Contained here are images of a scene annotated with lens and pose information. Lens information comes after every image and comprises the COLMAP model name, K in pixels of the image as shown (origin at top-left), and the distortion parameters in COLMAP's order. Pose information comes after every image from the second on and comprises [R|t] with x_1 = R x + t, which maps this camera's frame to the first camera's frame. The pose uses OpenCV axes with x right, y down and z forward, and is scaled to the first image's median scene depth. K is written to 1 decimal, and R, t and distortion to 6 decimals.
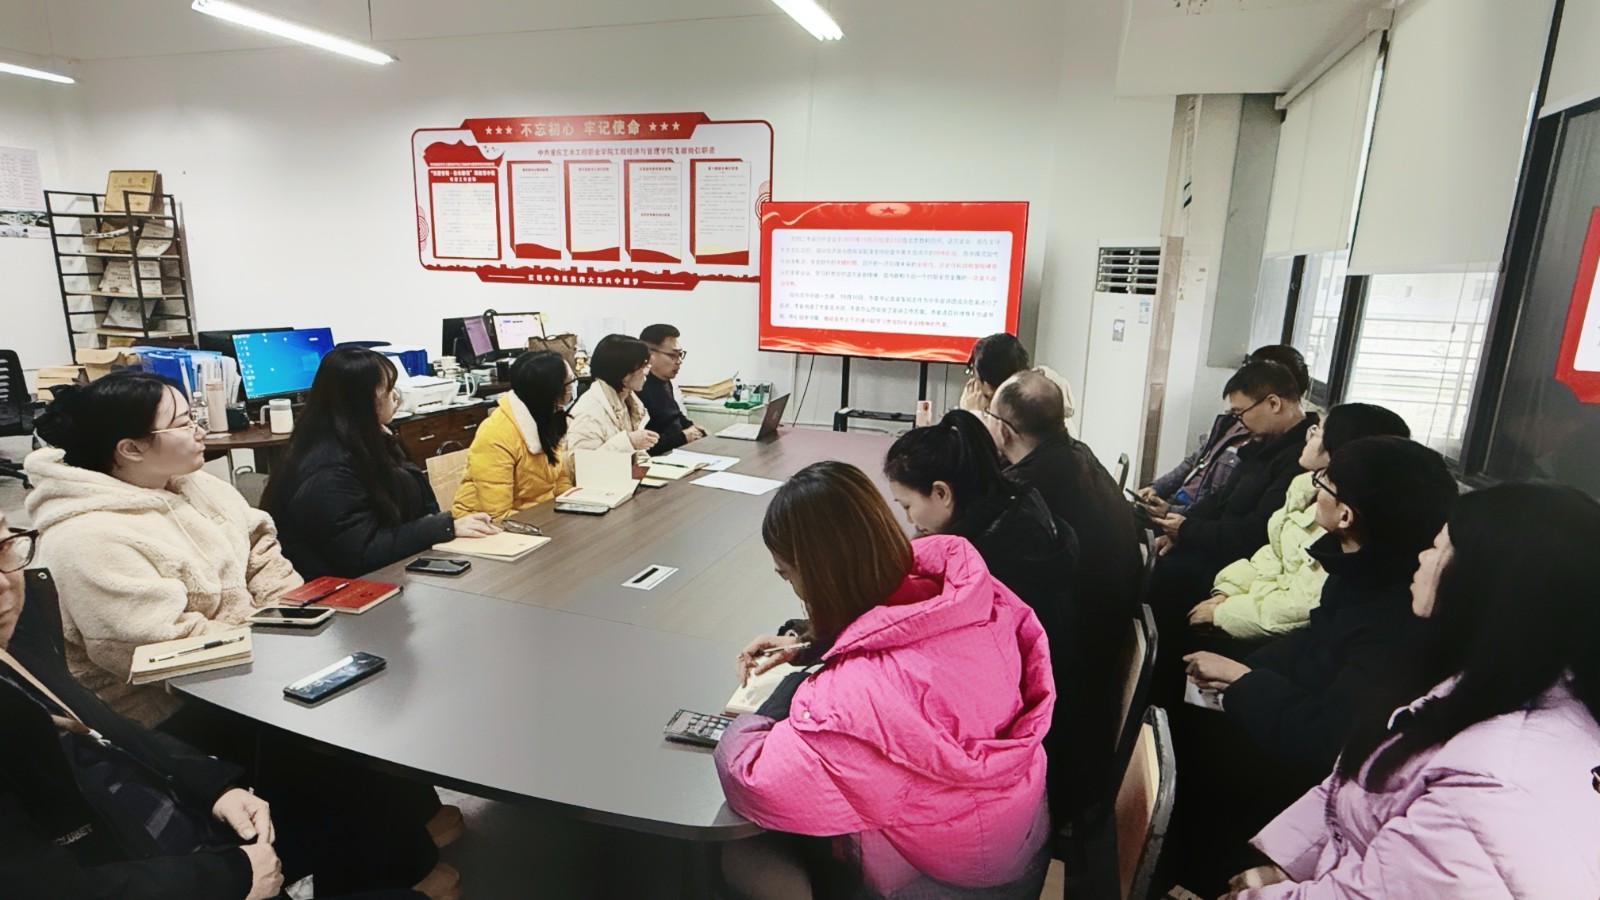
lens RADIAL K [[815.8, 0, 803.7], [0, 815.8, 449.9], [0, 0, 1]] dist [-0.006544, -0.000780]
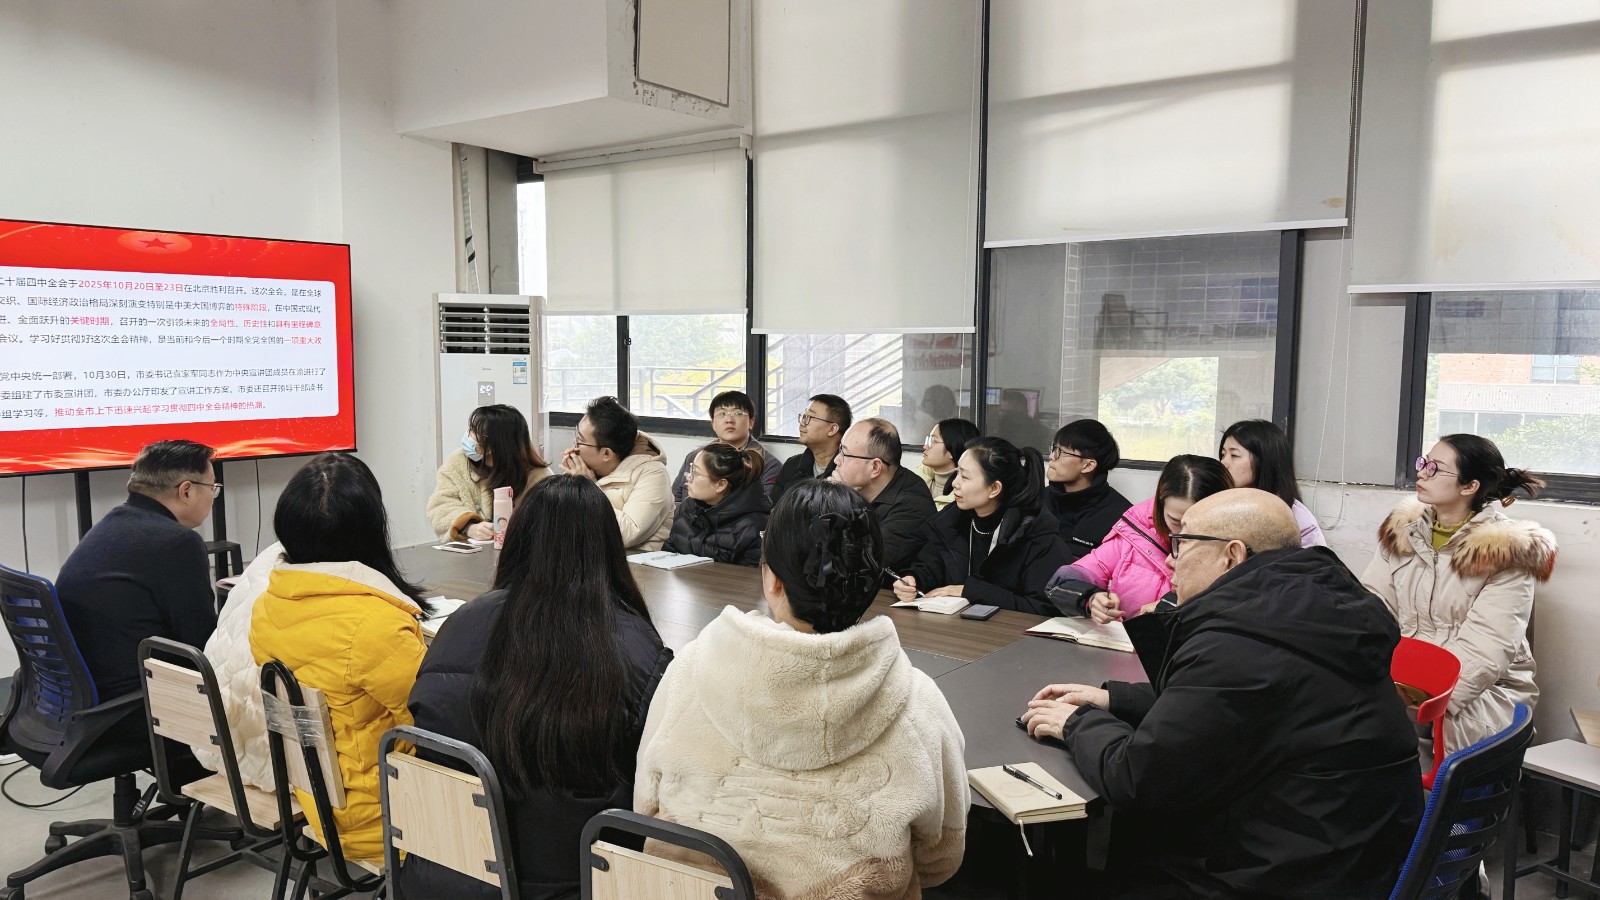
lens RADIAL K [[1138.6, 0, 801.1], [0, 1138.6, 455.3], [0, 0, 1]] dist [0.003523, -0.003592]
pose [[0.300657, -0.120602, 0.946077, -0.636910], [0.200425, 0.977811, 0.060954, -0.076735], [-0.932435, 0.171291, 0.318157, 0.247428]]
